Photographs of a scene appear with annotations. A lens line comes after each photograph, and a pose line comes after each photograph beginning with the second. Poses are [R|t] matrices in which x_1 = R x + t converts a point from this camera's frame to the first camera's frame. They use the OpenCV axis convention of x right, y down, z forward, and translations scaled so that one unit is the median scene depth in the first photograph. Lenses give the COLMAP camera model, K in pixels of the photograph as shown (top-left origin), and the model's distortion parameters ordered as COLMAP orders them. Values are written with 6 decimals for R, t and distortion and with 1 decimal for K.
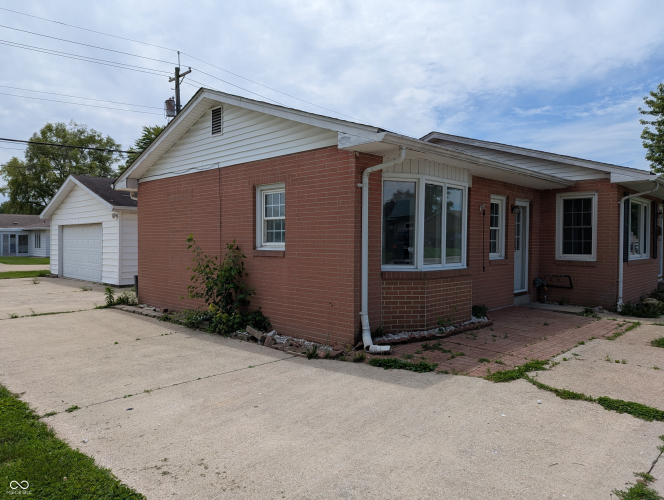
lens RADIAL K [[467.3, 0, 334.6], [0, 467.3, 253.0], [0, 0, 1]] dist [0.075924, -0.065739]
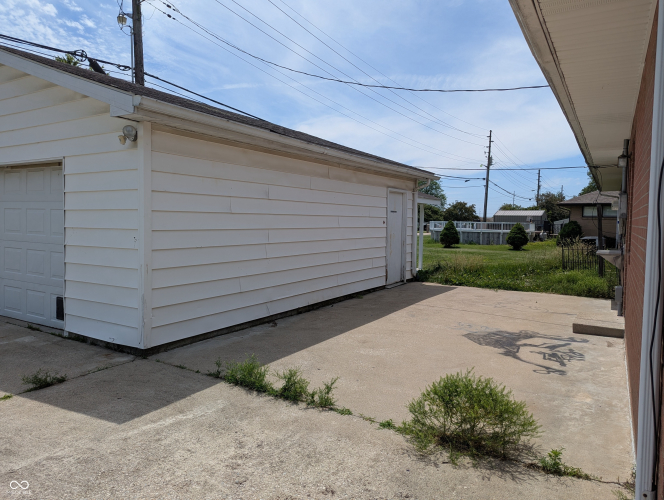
lens RADIAL K [[467.3, 0, 334.6], [0, 467.3, 253.0], [0, 0, 1]] dist [0.075924, -0.065739]
pose [[0.974806, 0.001406, 0.223050, -0.097646], [-0.011250, 0.999017, 0.042868, -0.003507], [-0.222770, -0.044298, 0.973864, 0.159384]]
